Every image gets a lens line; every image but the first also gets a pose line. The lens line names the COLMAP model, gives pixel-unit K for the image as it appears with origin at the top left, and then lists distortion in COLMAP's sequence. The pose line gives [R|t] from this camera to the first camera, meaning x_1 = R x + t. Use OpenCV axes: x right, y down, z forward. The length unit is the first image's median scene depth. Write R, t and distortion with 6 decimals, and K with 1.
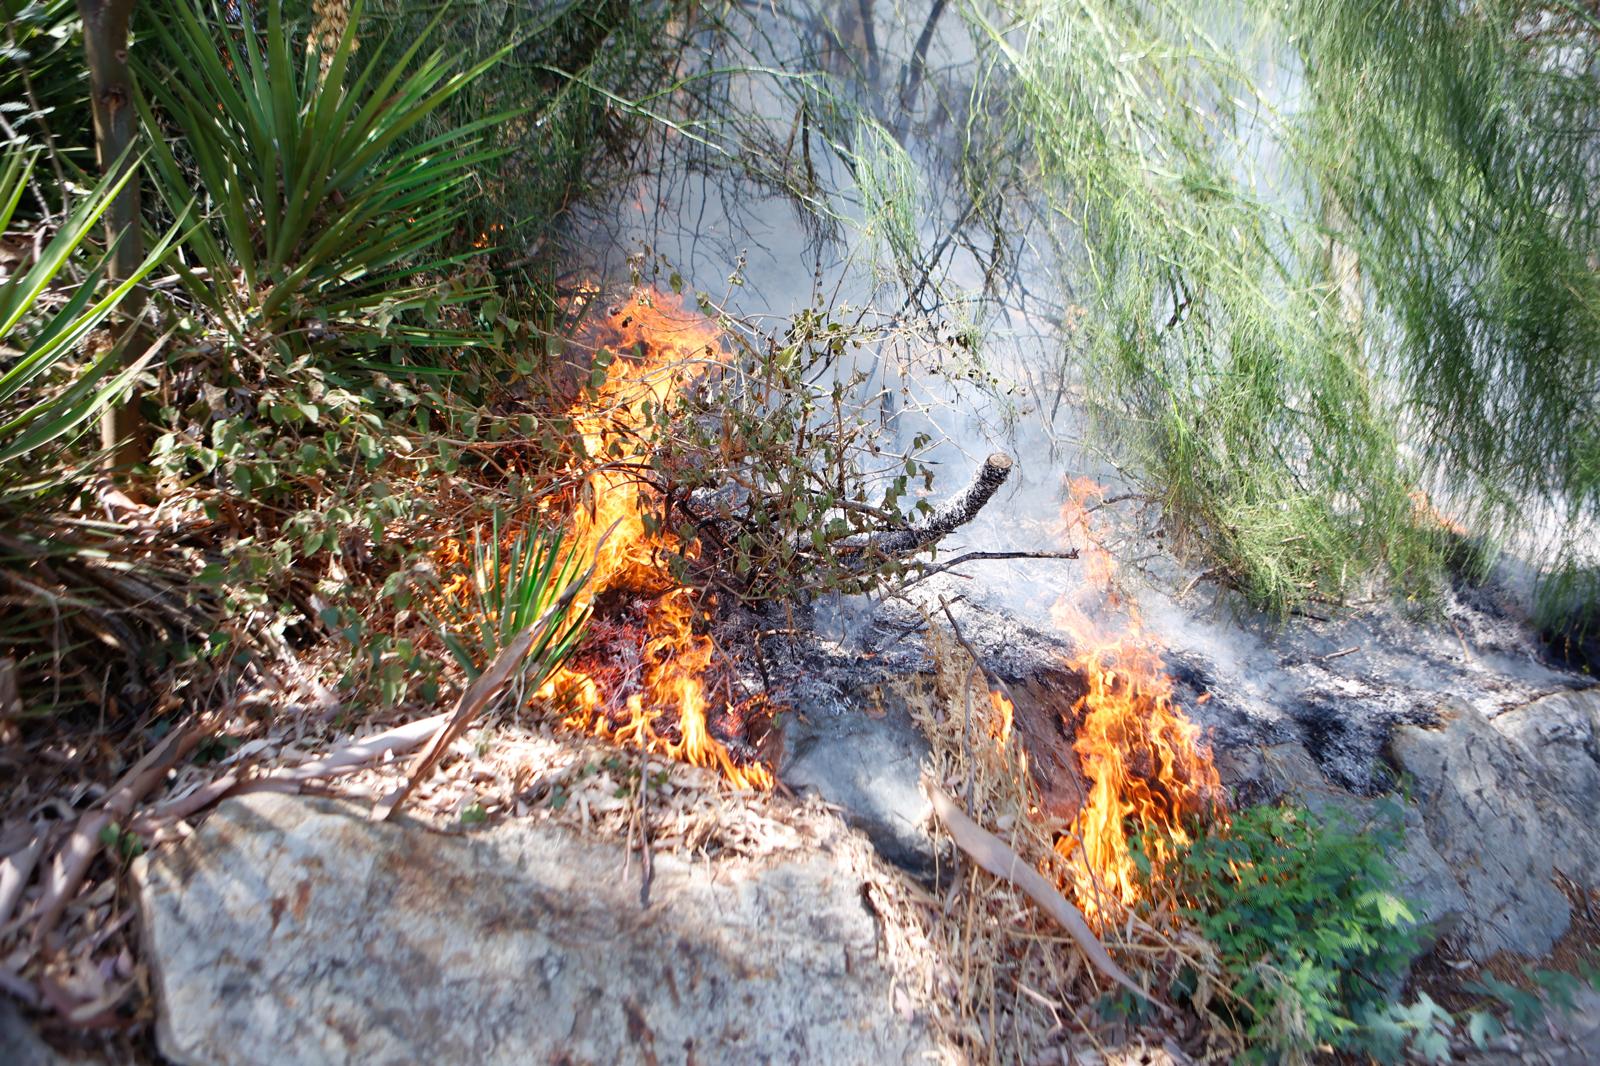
lens RADIAL K [[1082.1, 0, 821.0], [0, 1082.1, 531.6], [0, 0, 1]] dist [-0.104199, 0.068507]
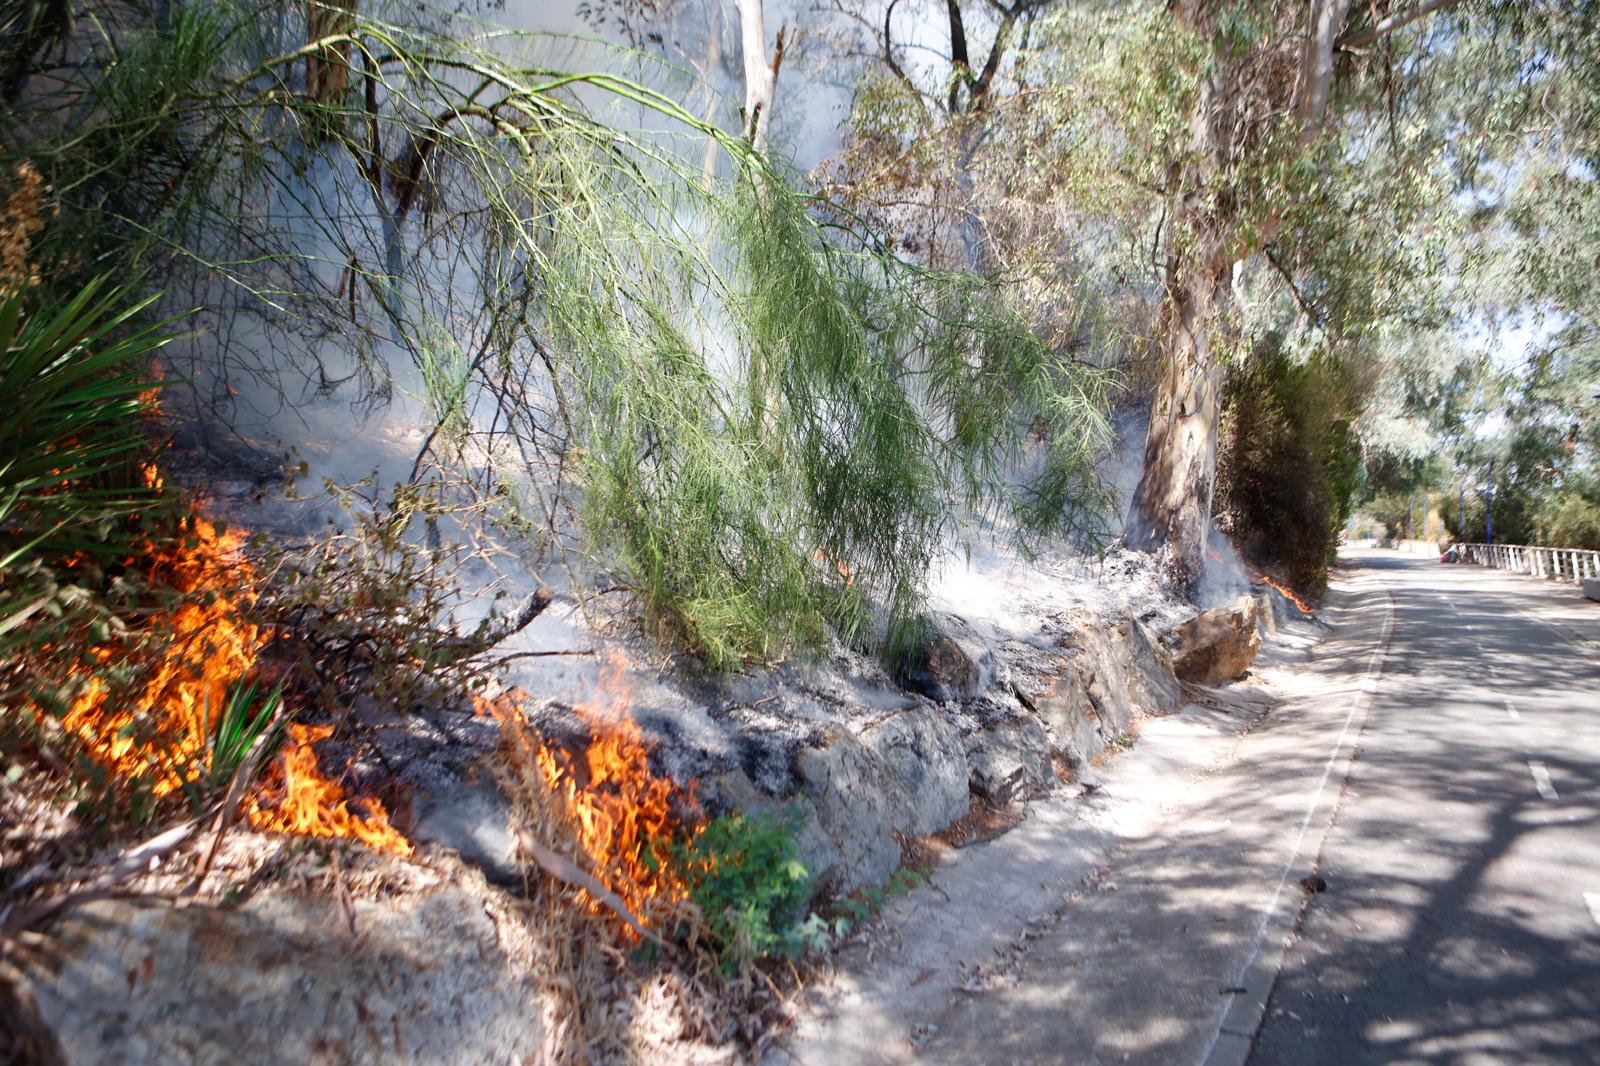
lens RADIAL K [[1082.1, 0, 821.0], [0, 1082.1, 531.6], [0, 0, 1]] dist [-0.104199, 0.068507]
pose [[0.872352, -0.004535, 0.488856, -0.271510], [0.004841, 0.999988, 0.000638, -0.191011], [-0.488853, 0.001810, 0.872364, -0.544727]]
